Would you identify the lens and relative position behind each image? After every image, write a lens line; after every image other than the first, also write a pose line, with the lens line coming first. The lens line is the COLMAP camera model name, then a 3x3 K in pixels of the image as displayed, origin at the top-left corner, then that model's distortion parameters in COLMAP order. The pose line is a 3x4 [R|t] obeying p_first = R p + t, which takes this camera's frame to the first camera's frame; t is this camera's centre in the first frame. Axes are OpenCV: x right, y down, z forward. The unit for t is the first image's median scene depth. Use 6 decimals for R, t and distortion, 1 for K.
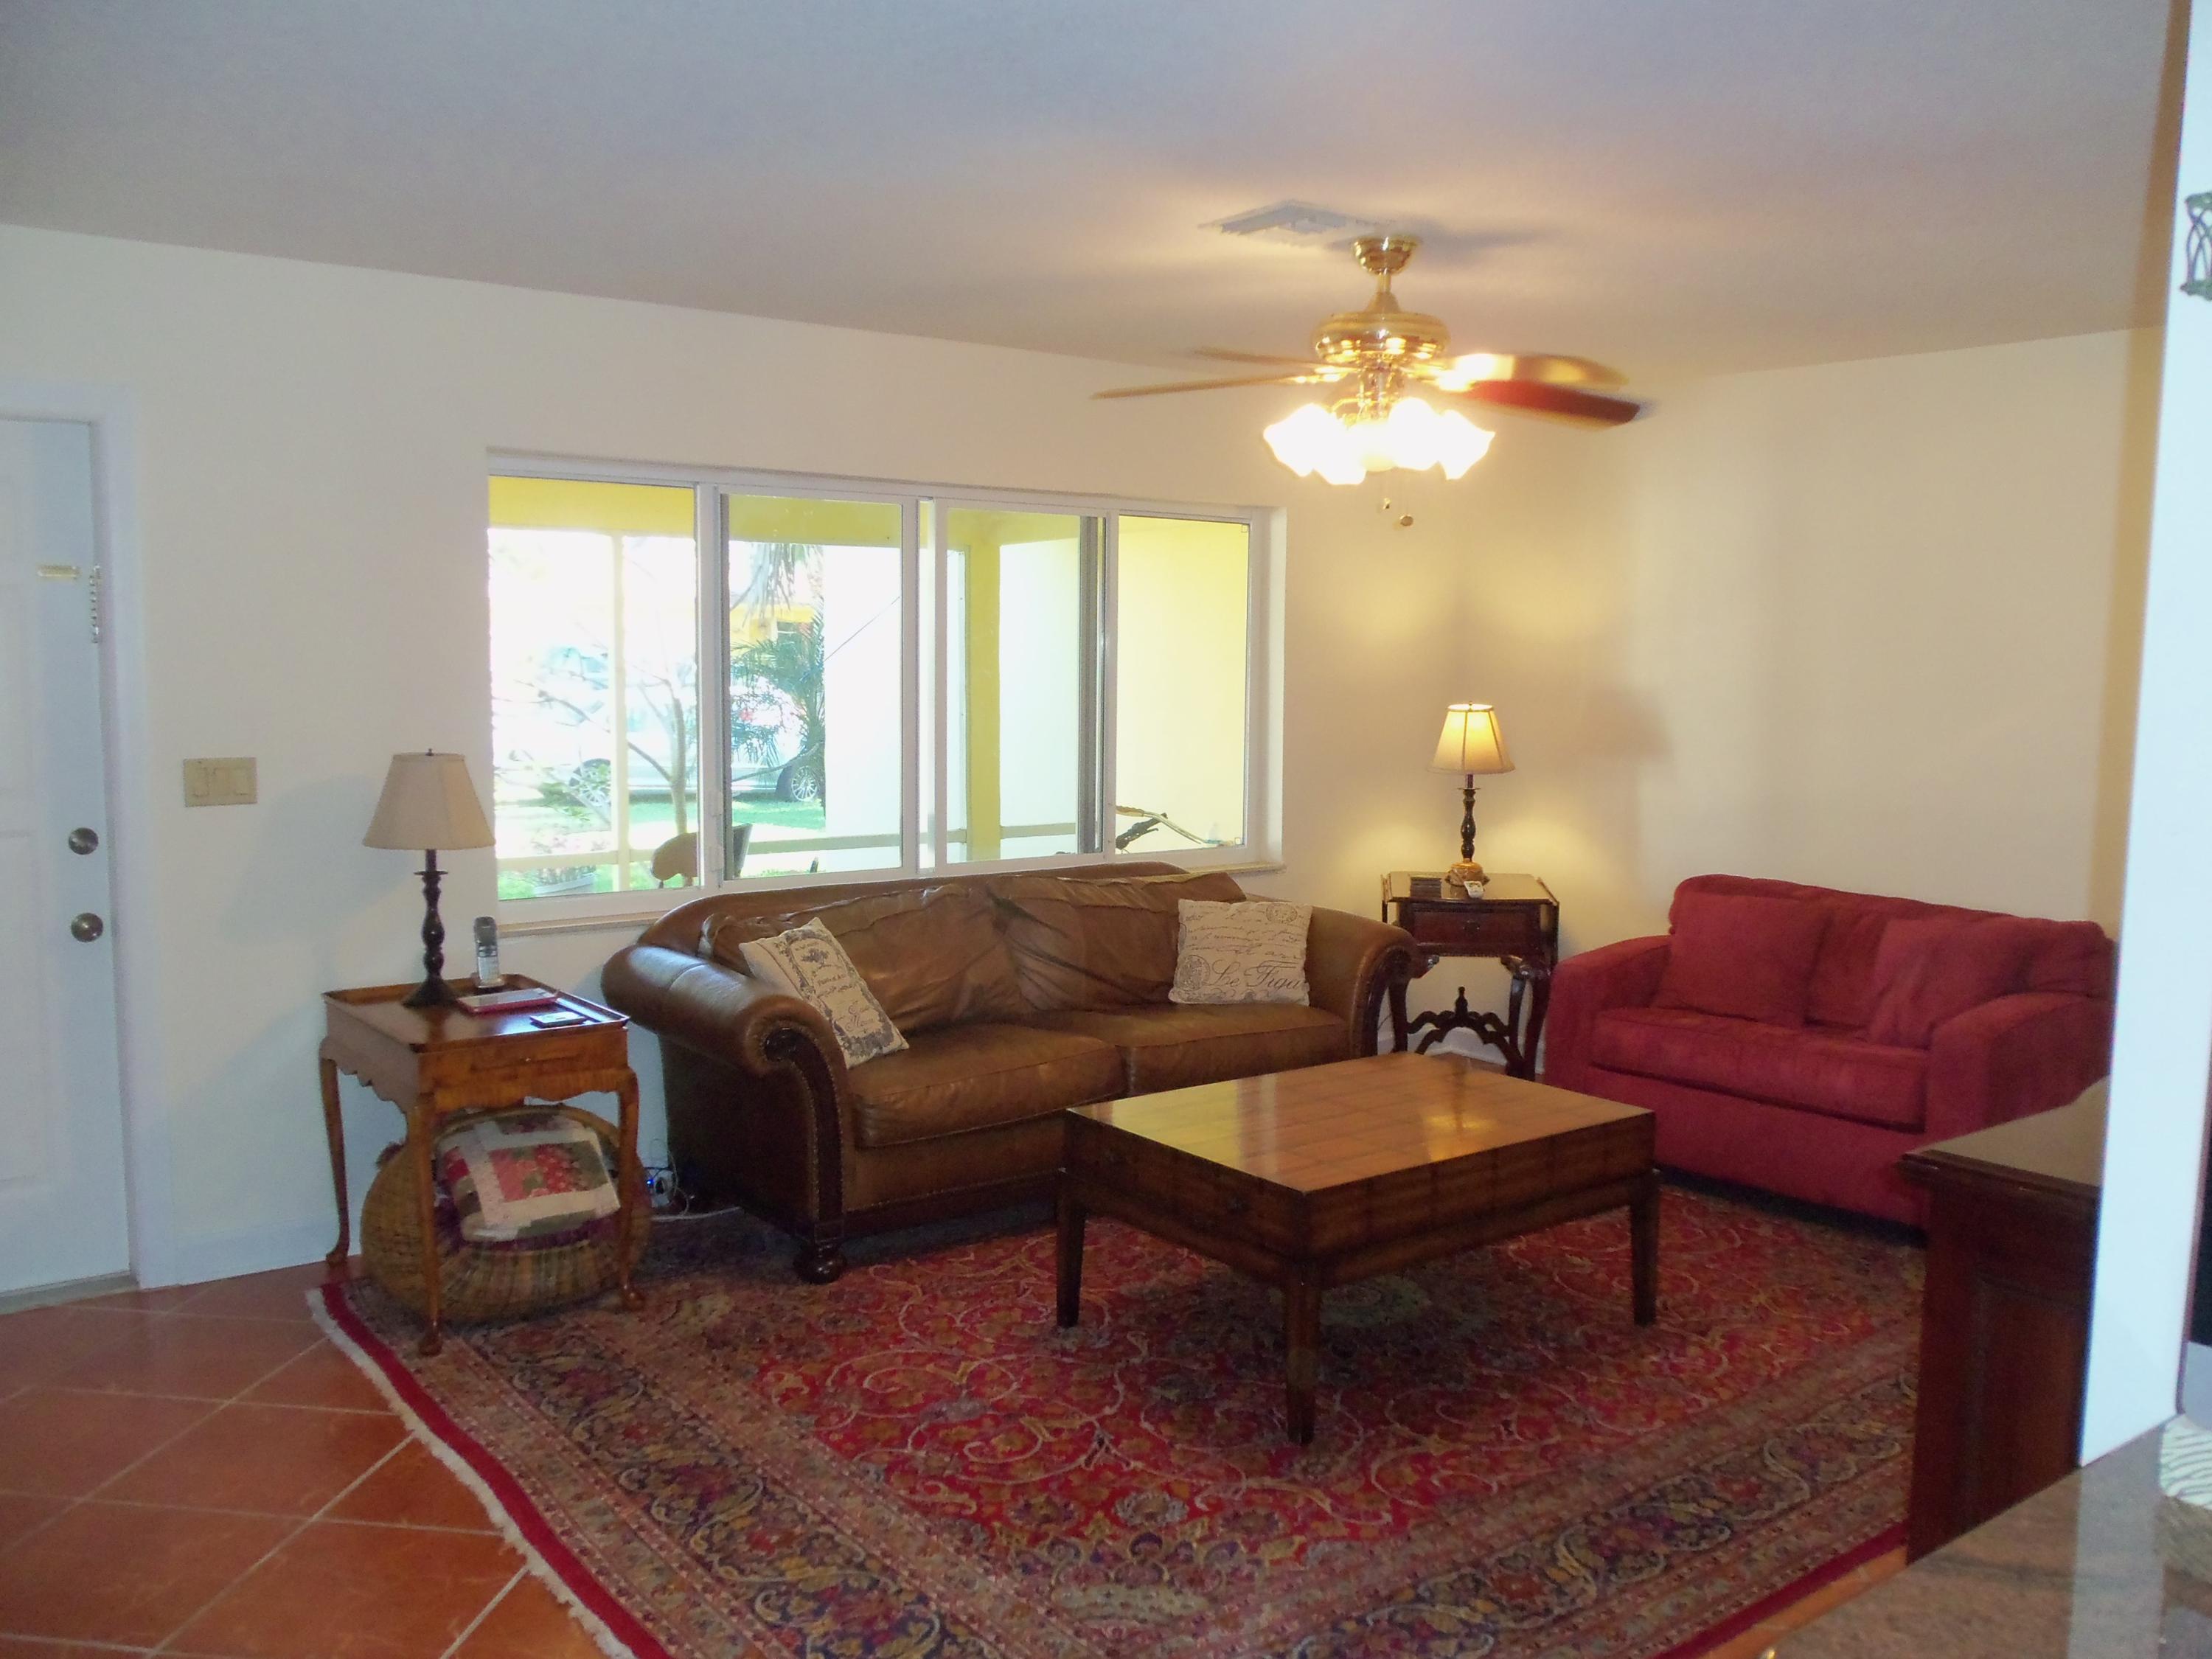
lens RADIAL K [[1856.1, 0, 1132.7], [0, 1856.1, 840.7], [0, 0, 1]] dist [-0.042894, 0.020996]
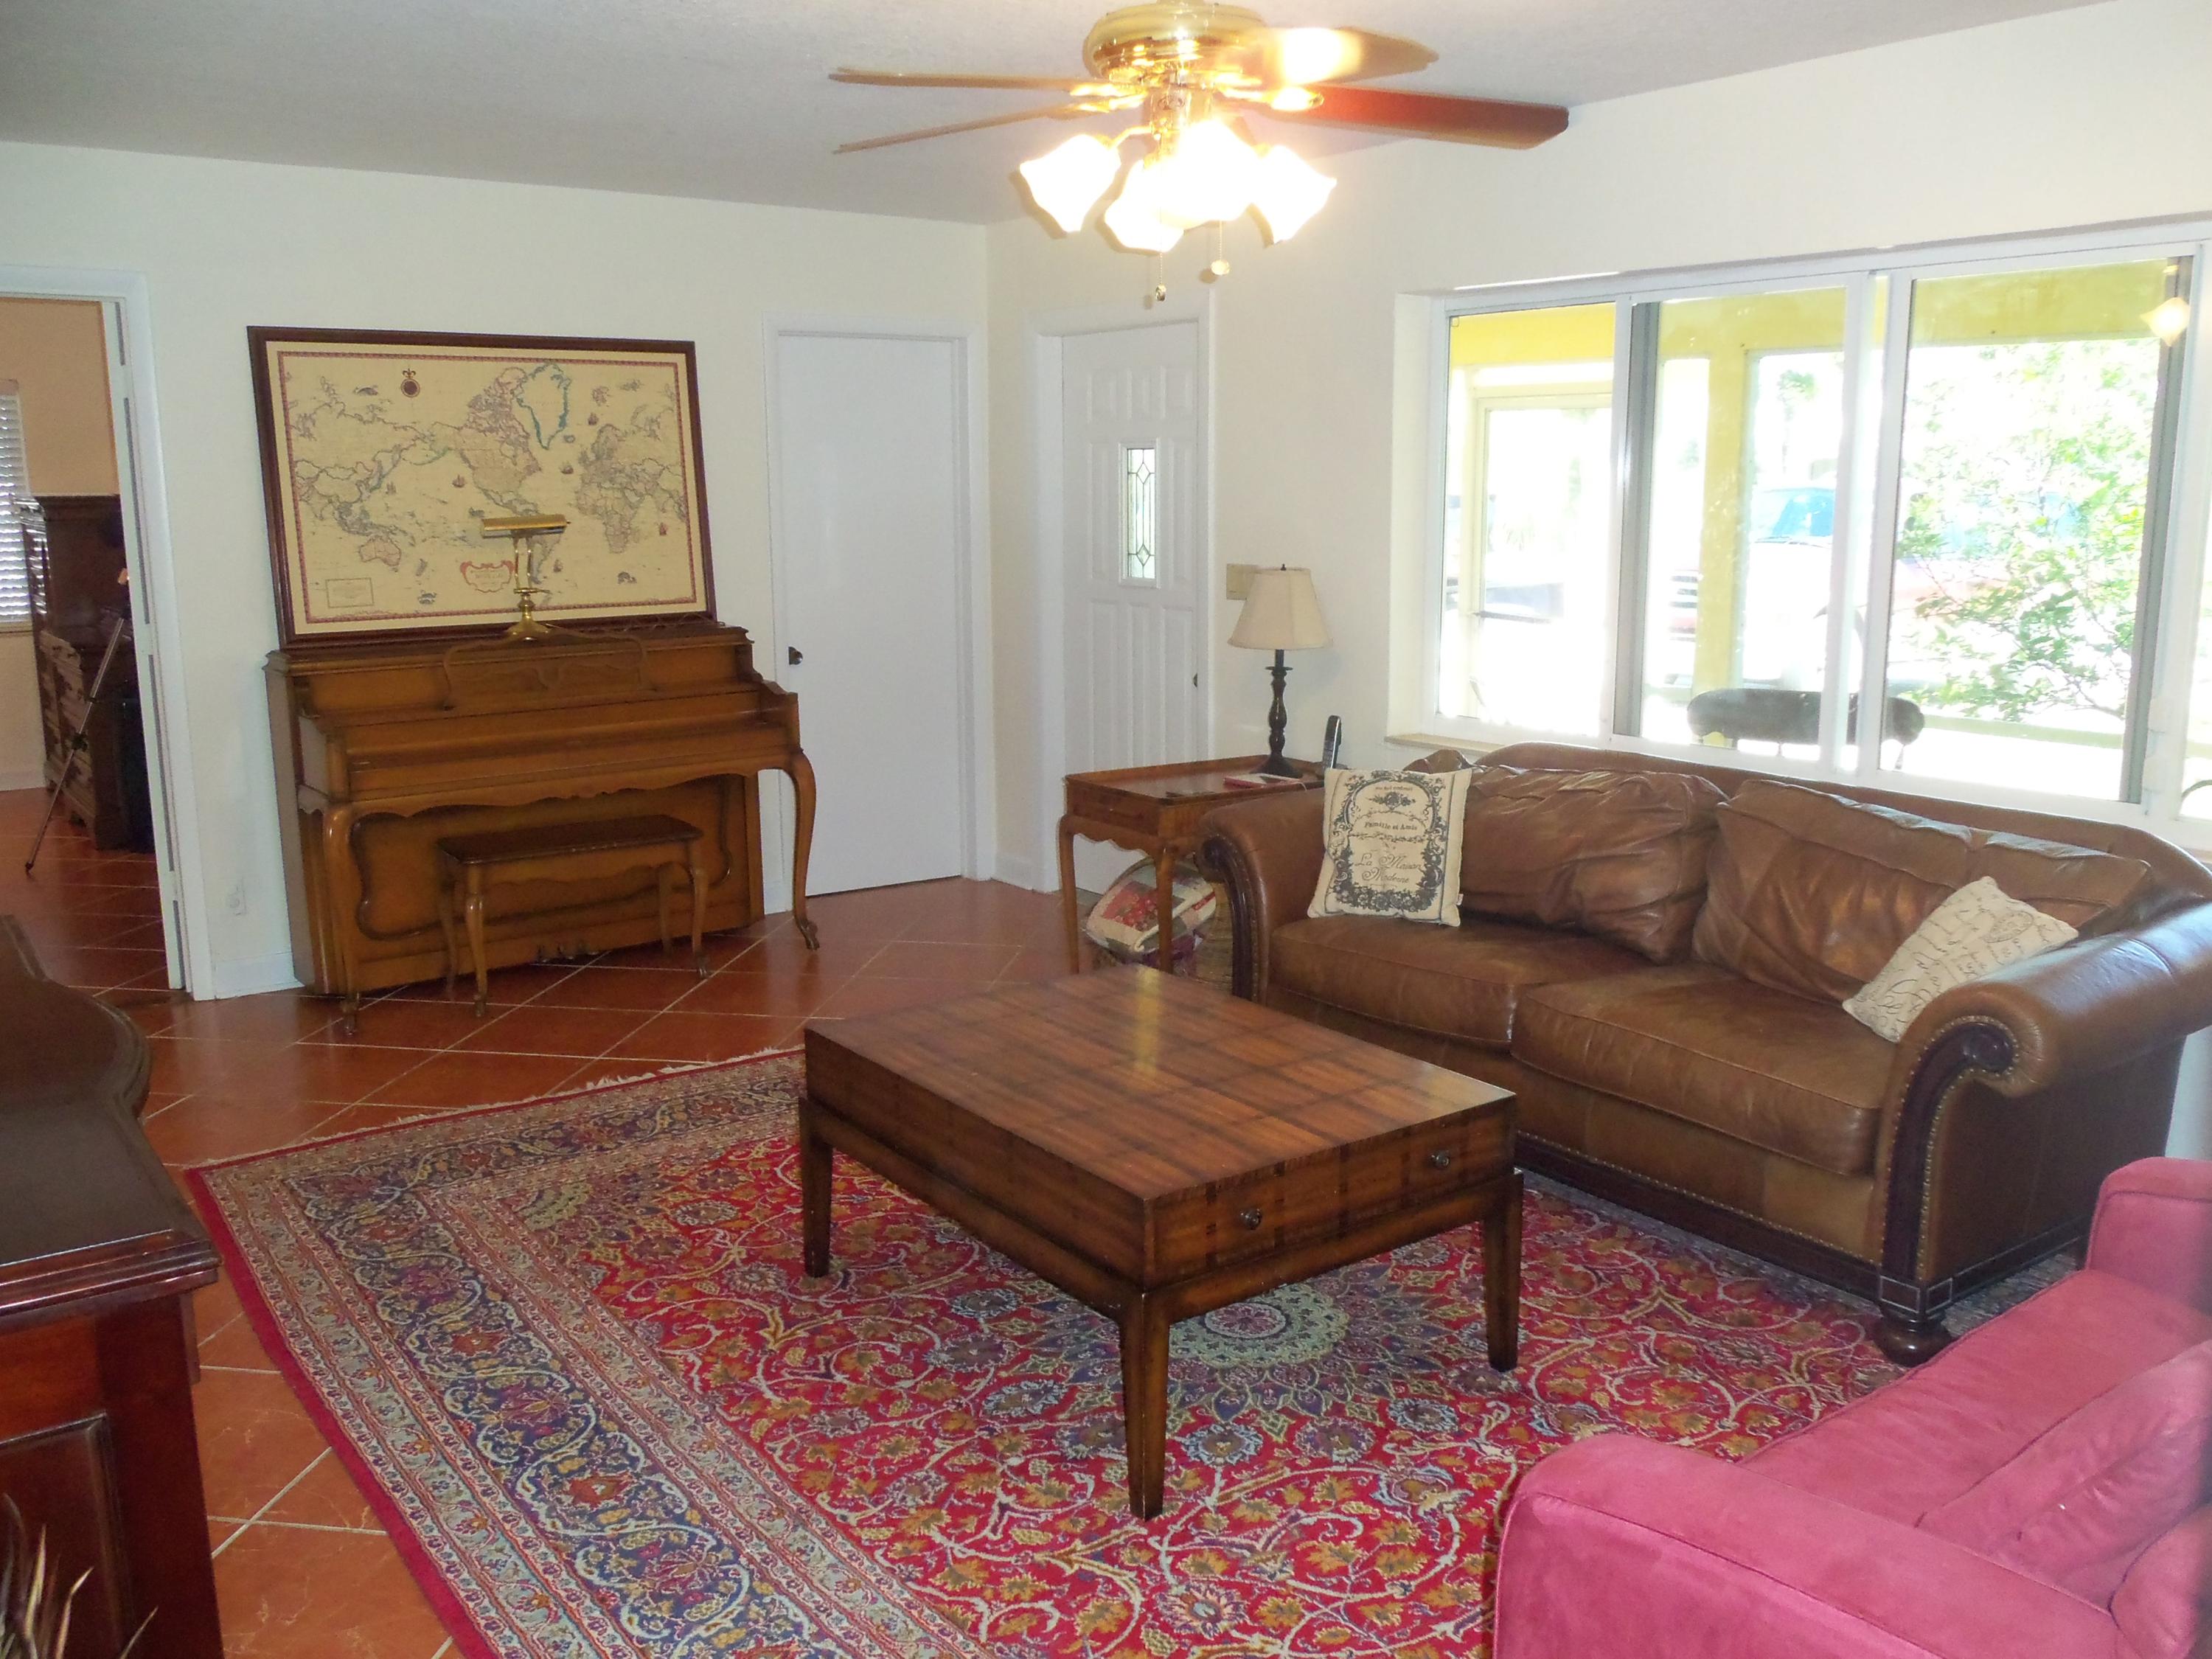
lens RADIAL K [[1856.1, 0, 1132.7], [0, 1856.1, 840.7], [0, 0, 1]] dist [-0.042894, 0.020996]
pose [[-0.024727, 0.184104, -0.982596, 0.851423], [-0.101284, 0.977377, 0.185675, -0.089850], [0.994550, 0.104113, -0.005520, 0.944593]]
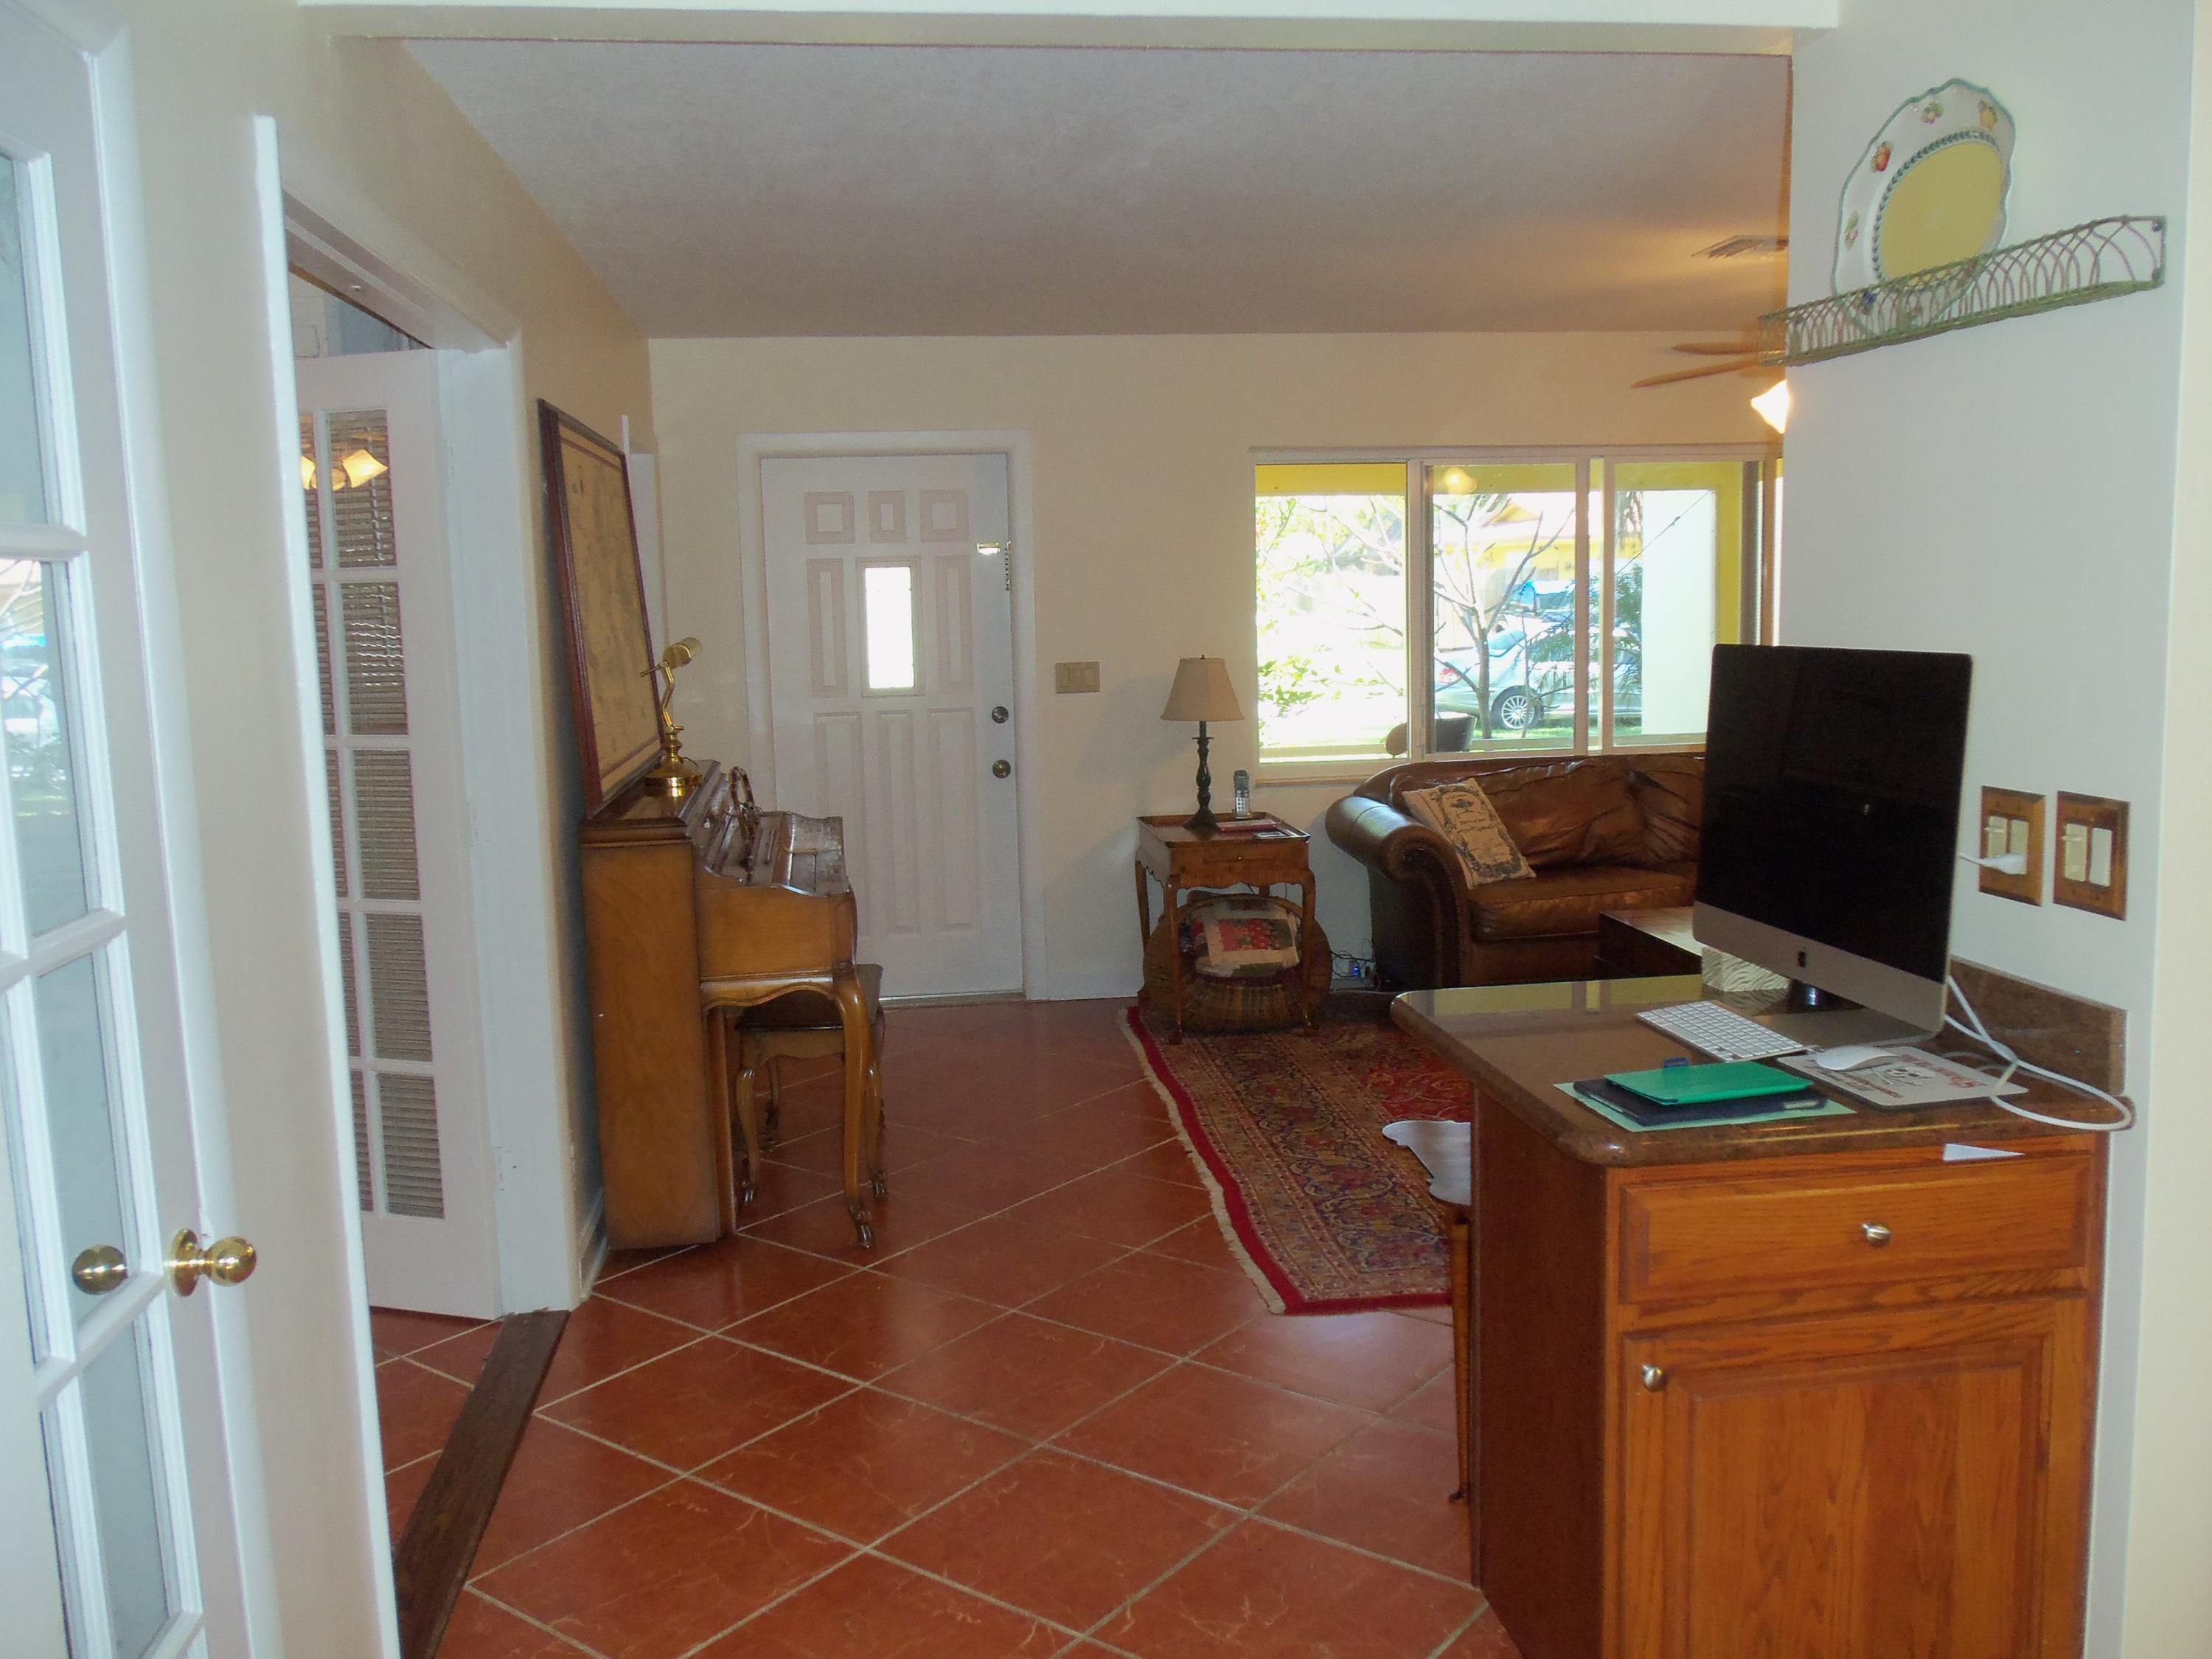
lens RADIAL K [[1856.1, 0, 1132.7], [0, 1856.1, 840.7], [0, 0, 1]] dist [-0.042894, 0.020996]
pose [[0.866164, 0.033968, -0.498603, 0.325031], [-0.016928, 0.999109, 0.038658, 0.043836], [0.499472, -0.025044, 0.865968, -0.329102]]
